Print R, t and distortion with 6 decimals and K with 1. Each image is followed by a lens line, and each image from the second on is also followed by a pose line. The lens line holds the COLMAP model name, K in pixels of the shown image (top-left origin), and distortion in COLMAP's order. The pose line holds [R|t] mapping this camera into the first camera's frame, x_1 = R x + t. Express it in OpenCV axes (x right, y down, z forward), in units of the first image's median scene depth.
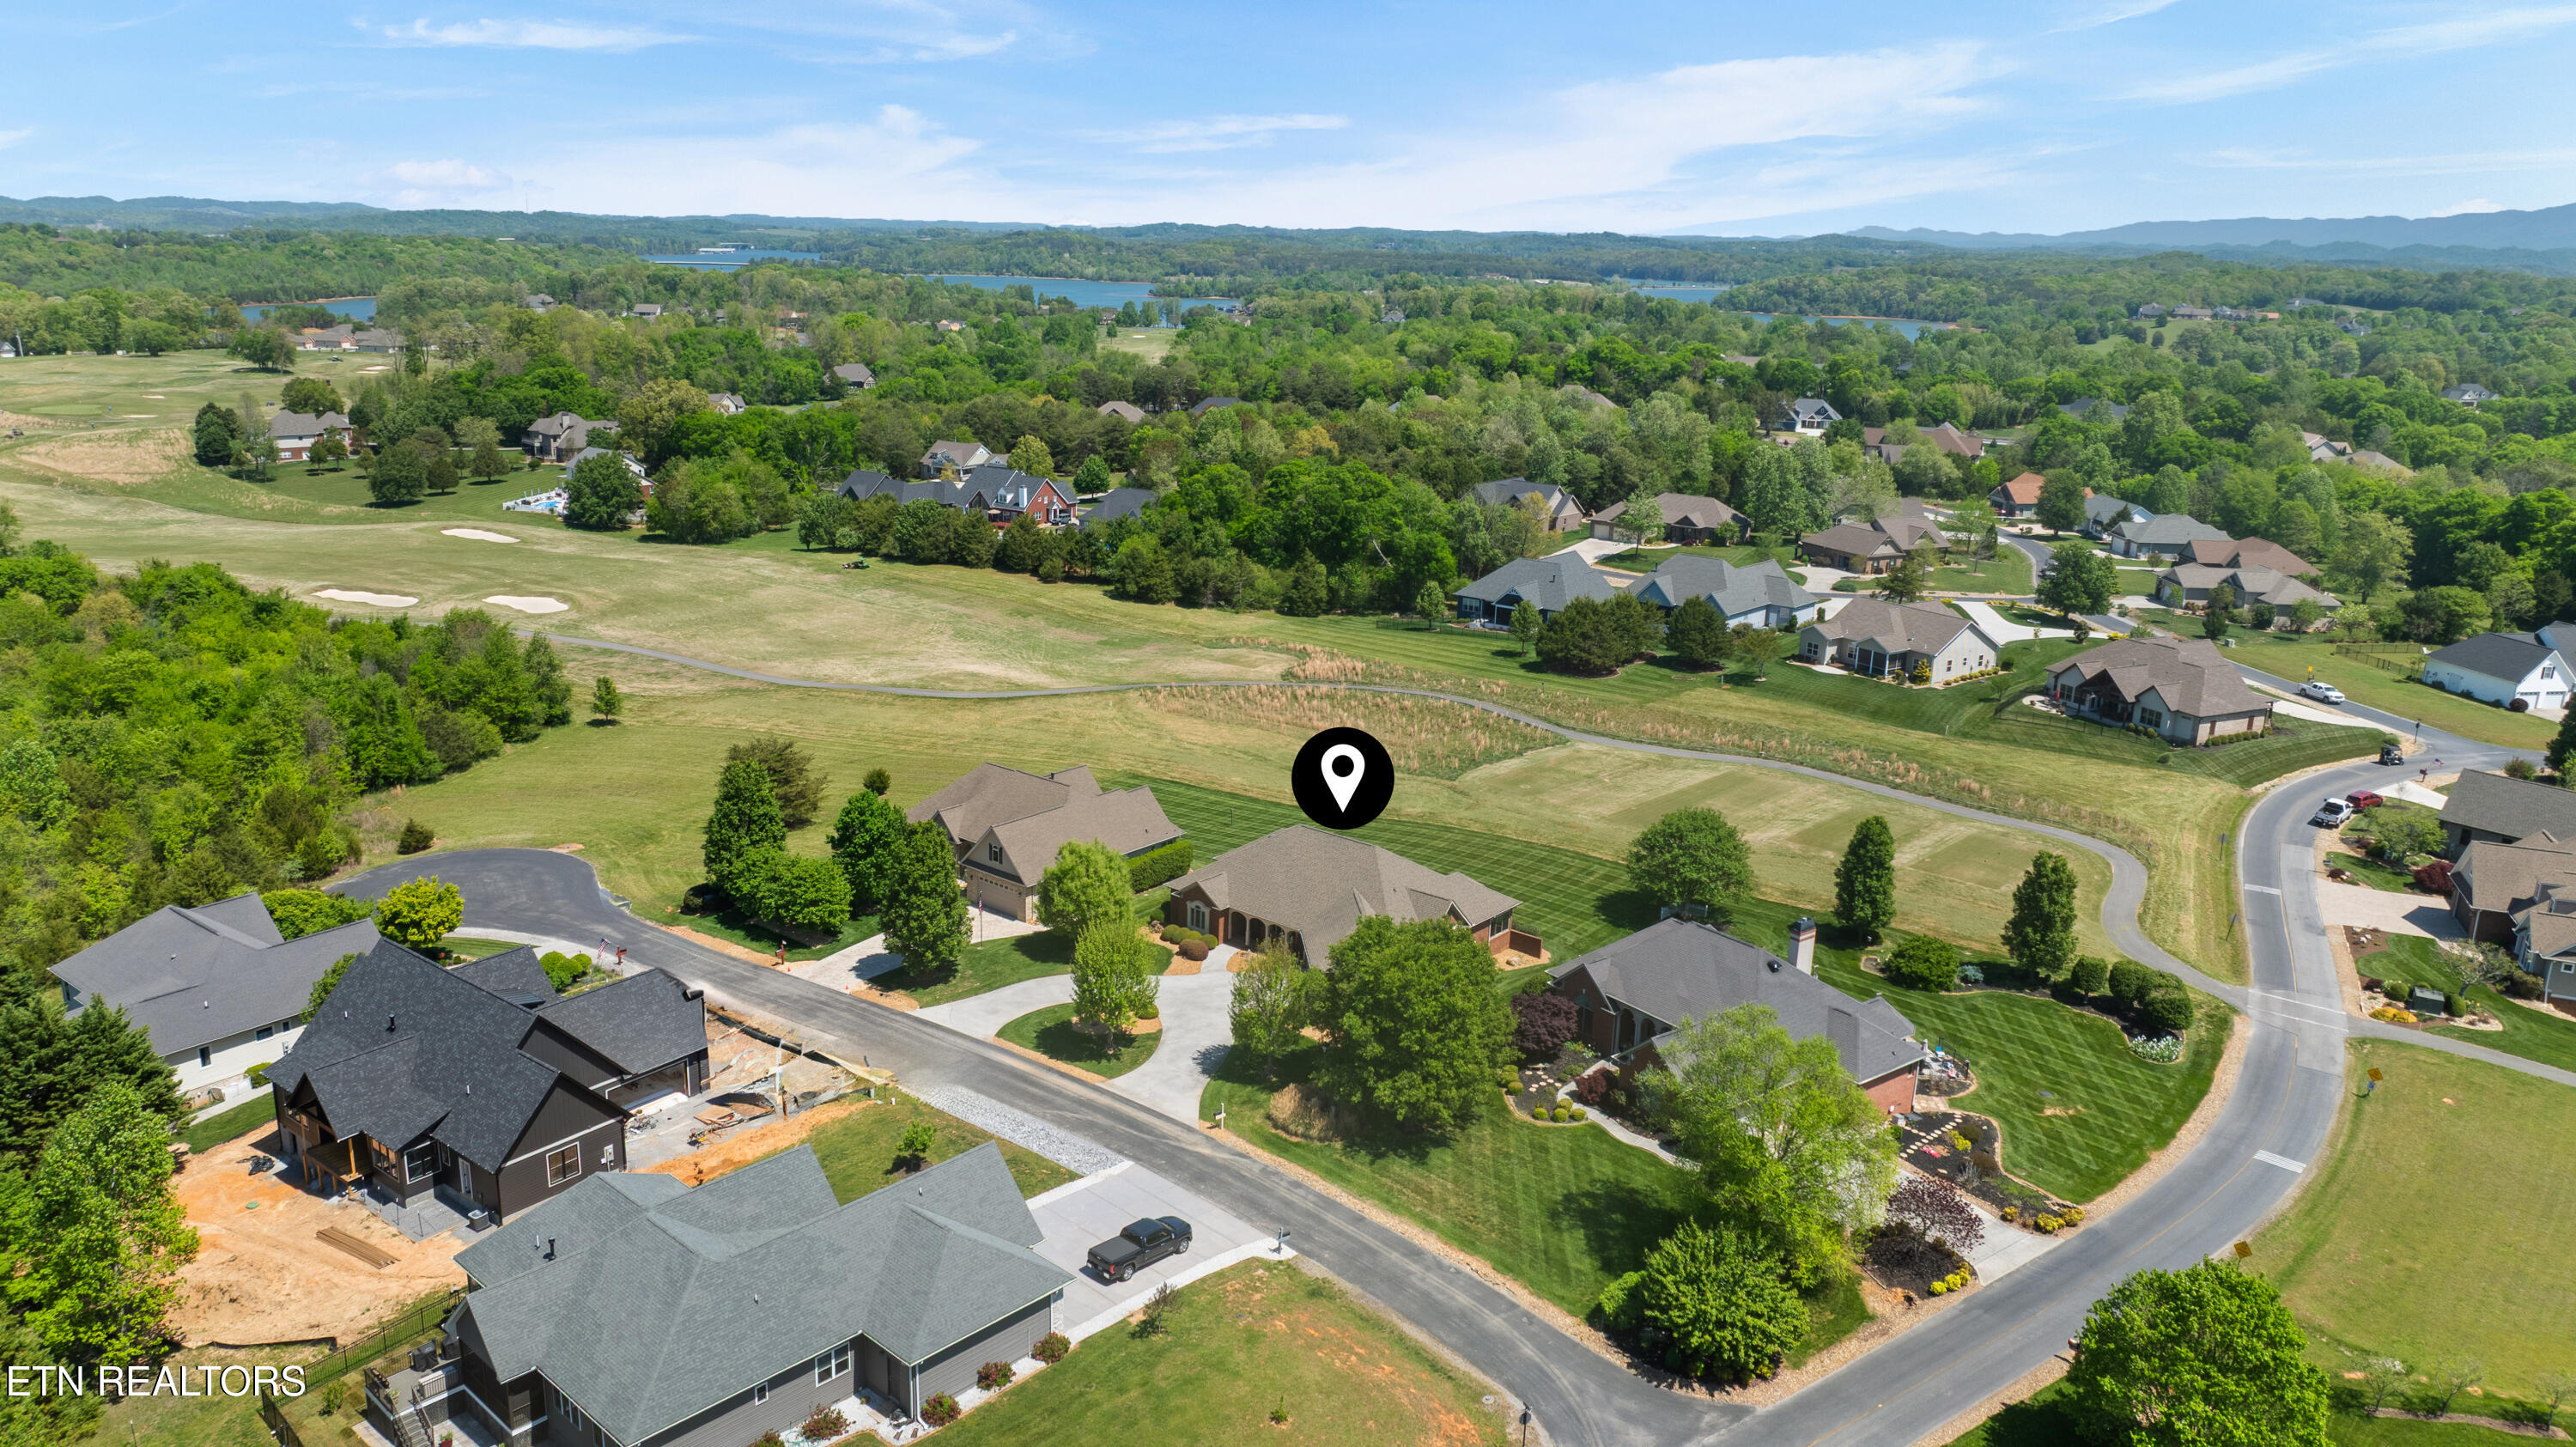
lens RADIAL K [[1803.4, 0, 1252.7], [0, 1803.4, 723.5], [0, 0, 1]] dist [-0.017994, 0.004653]
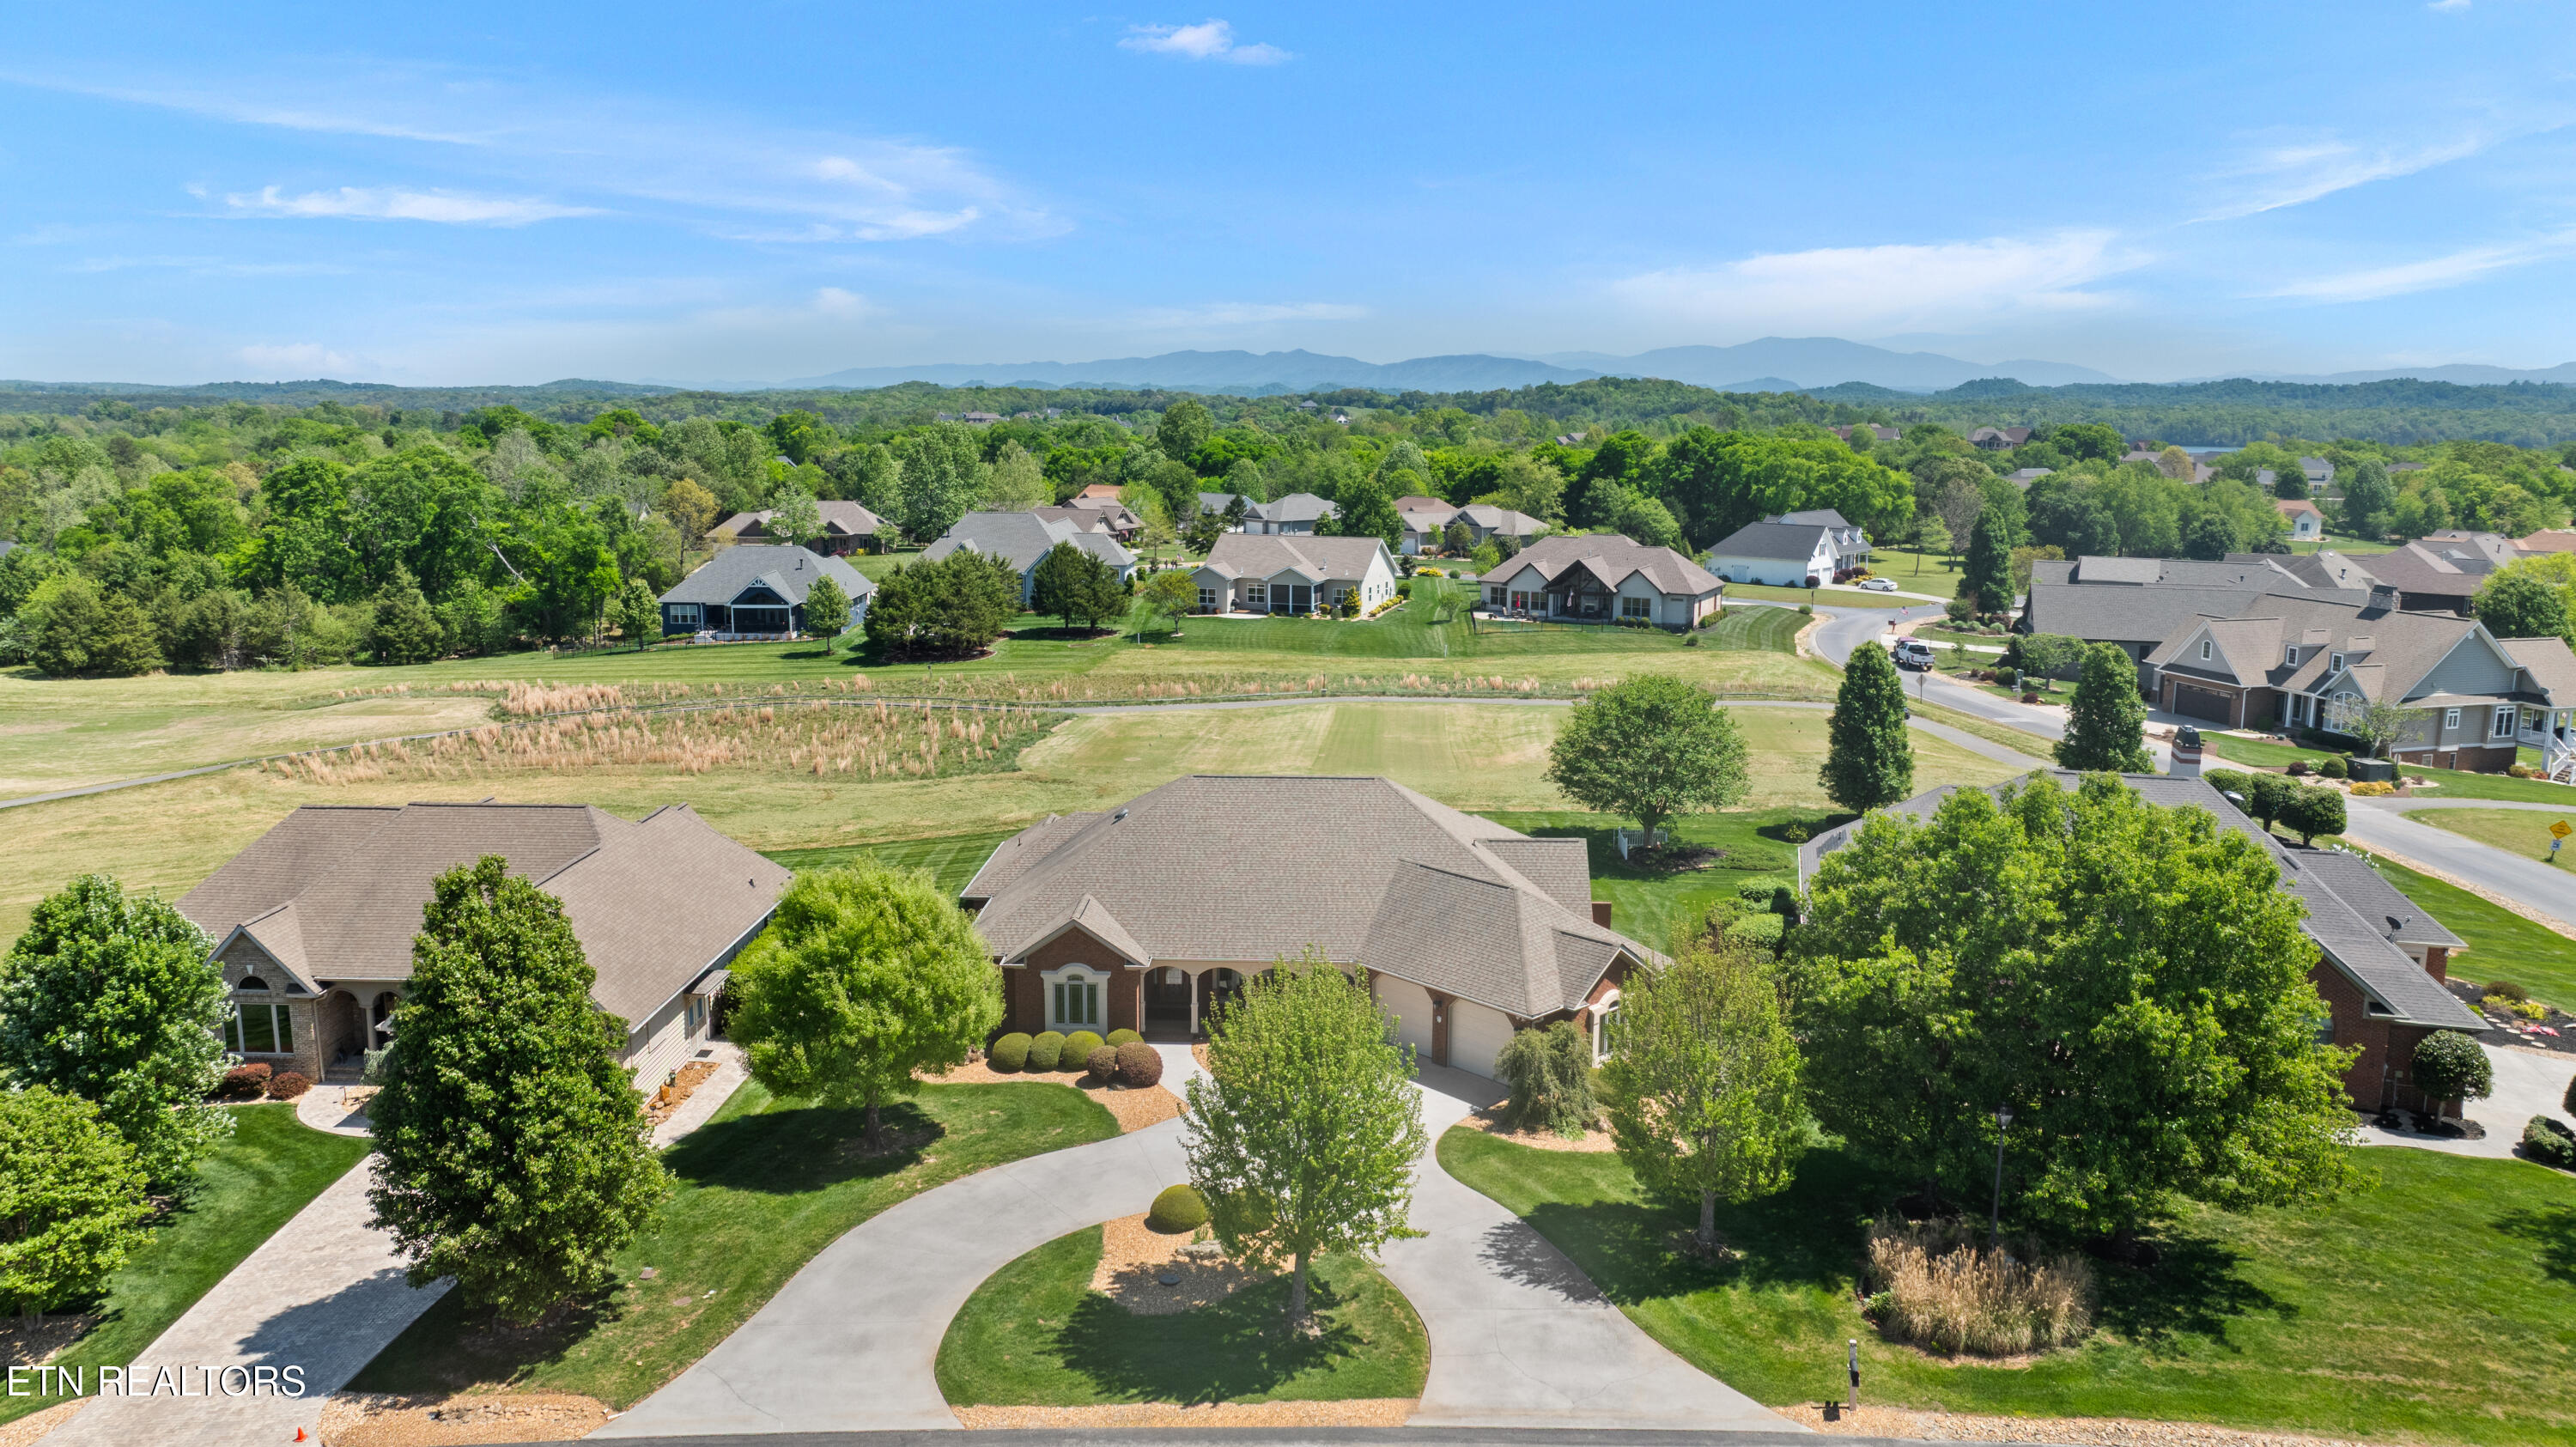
lens RADIAL K [[1803.4, 0, 1252.7], [0, 1803.4, 723.5], [0, 0, 1]] dist [-0.017994, 0.004653]
pose [[0.781743, -0.122648, 0.611420, -0.167219], [0.174108, 0.984406, -0.025142, 0.038290], [-0.598802, 0.126108, 0.790906, 0.397931]]
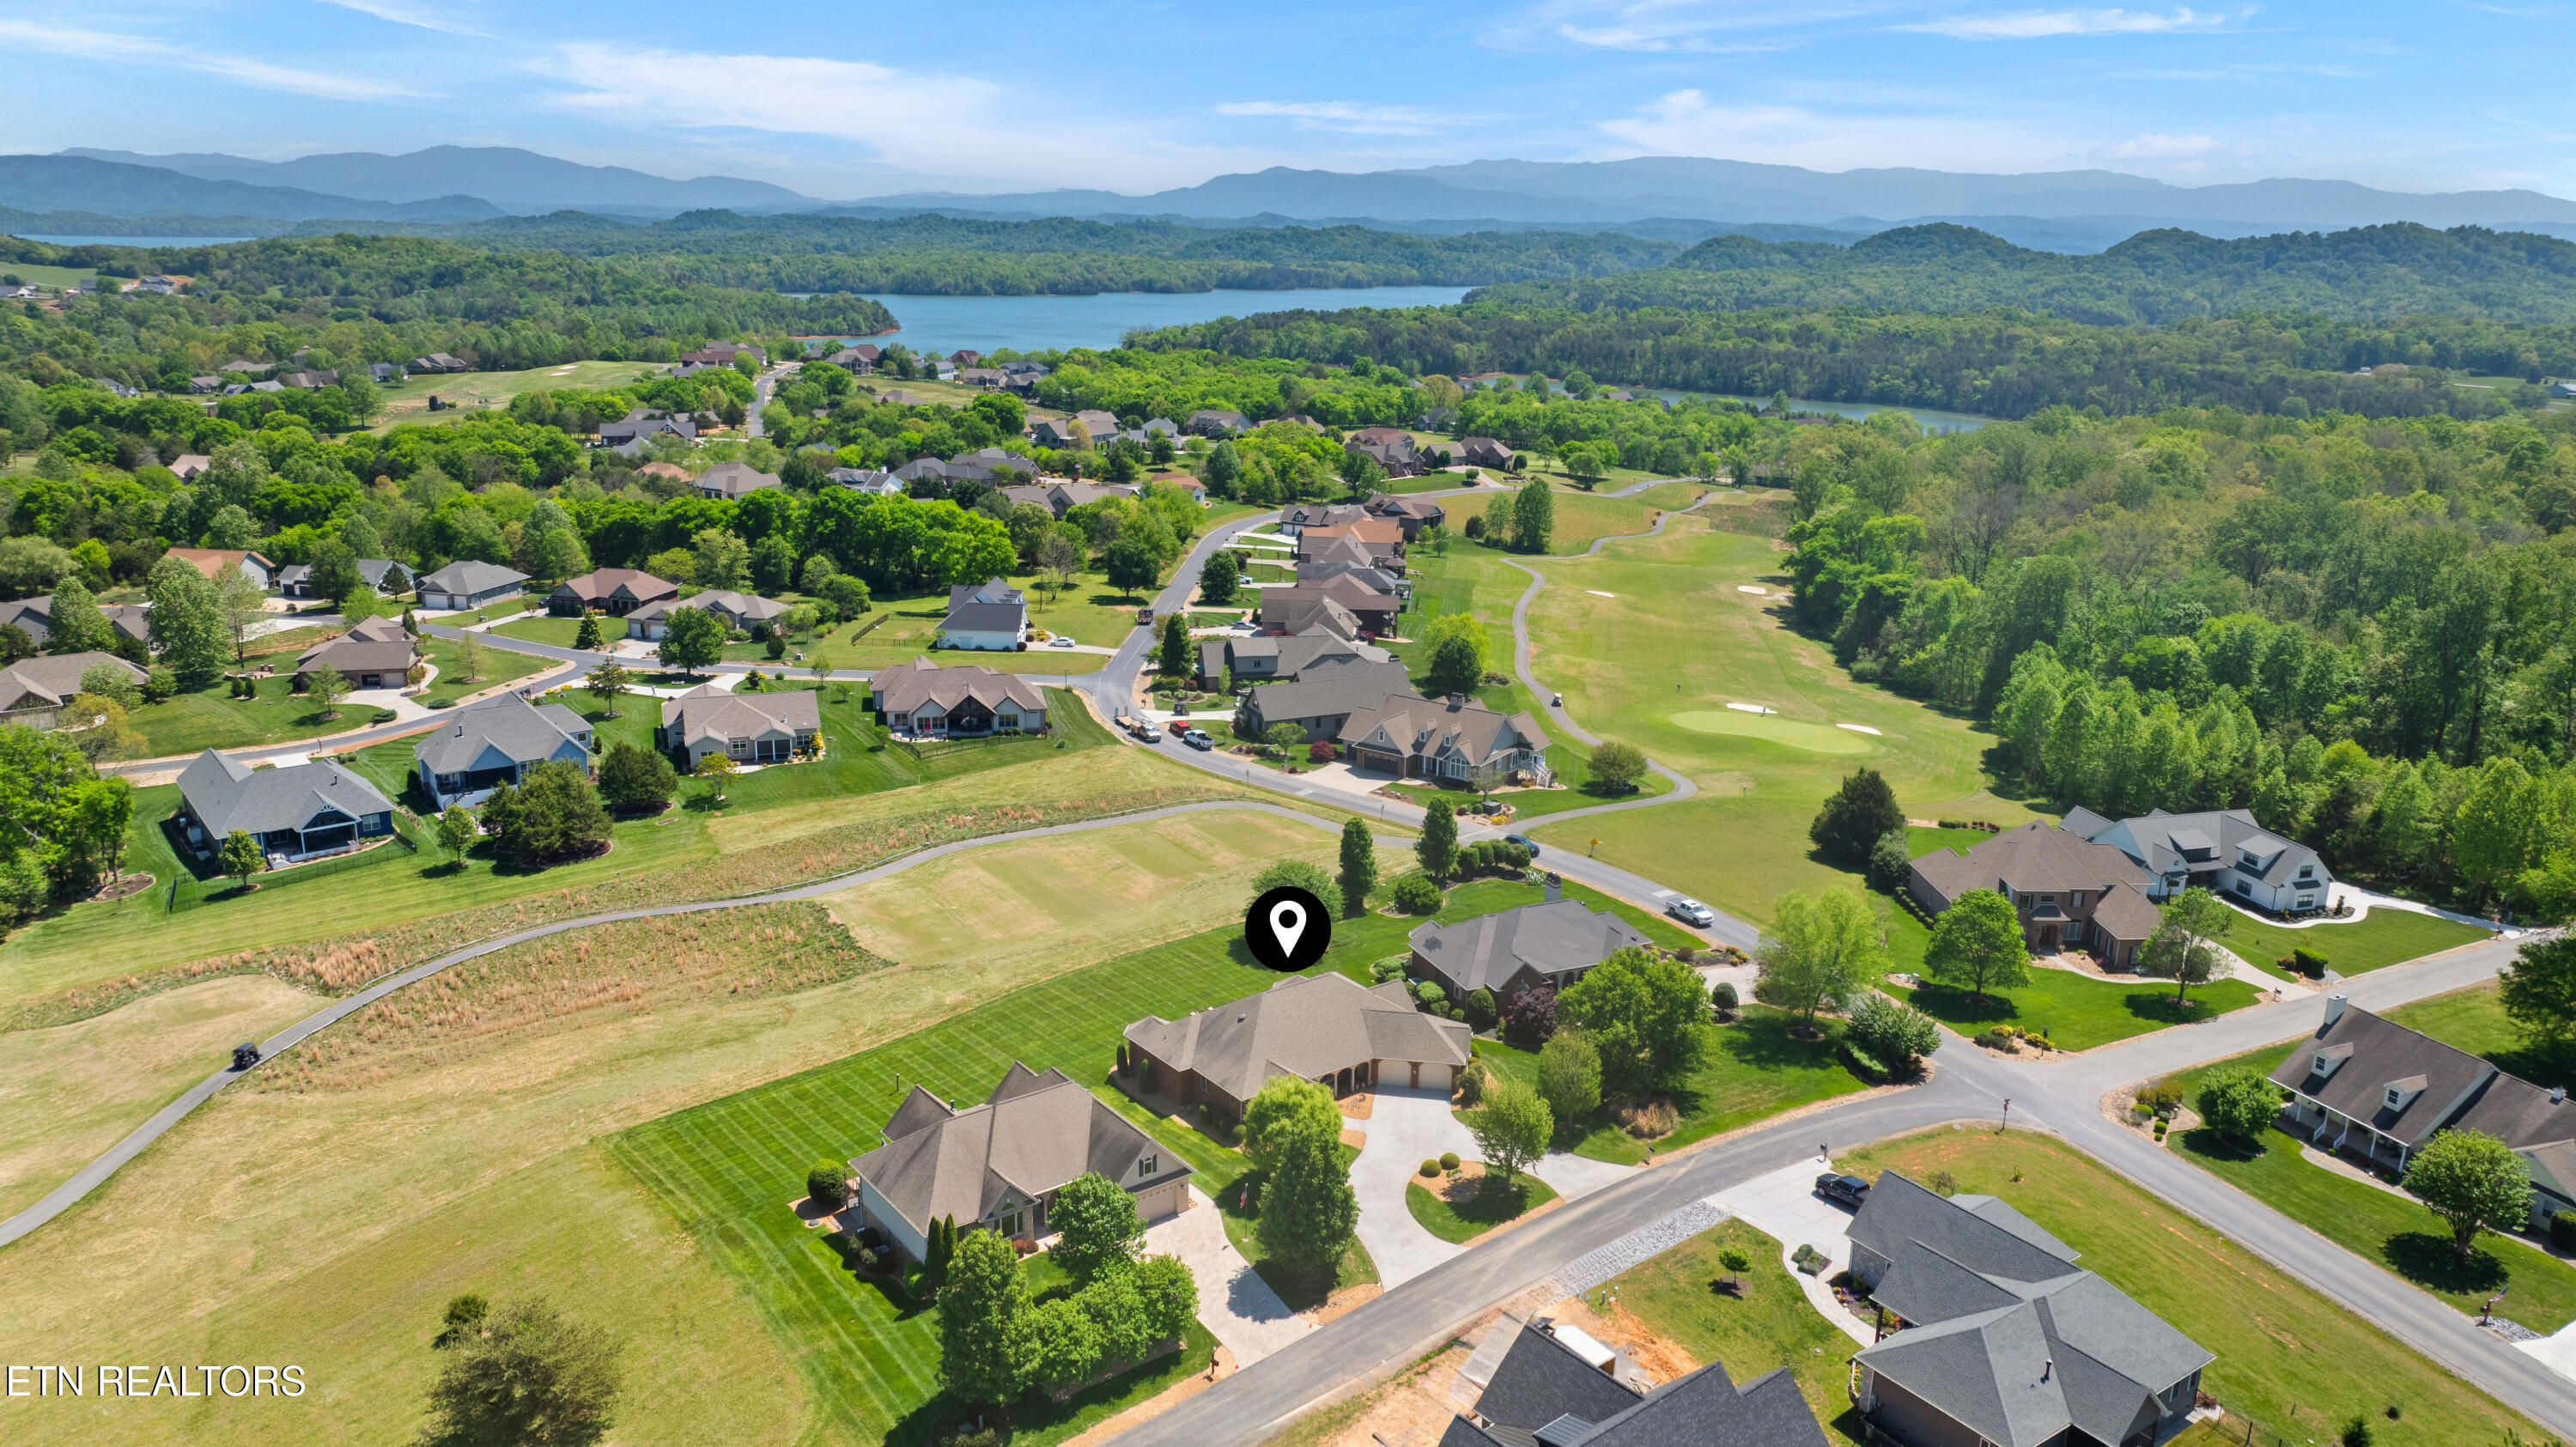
lens RADIAL K [[1867.4, 0, 1288.0], [0, 1867.4, 723.5], [0, 0, 1]] dist [-0.024966, -0.000619]
pose [[0.201192, -0.266758, 0.942530, -0.644118], [0.242551, 0.945807, 0.215911, -0.217890], [-0.949047, 0.185172, 0.254991, 0.440121]]
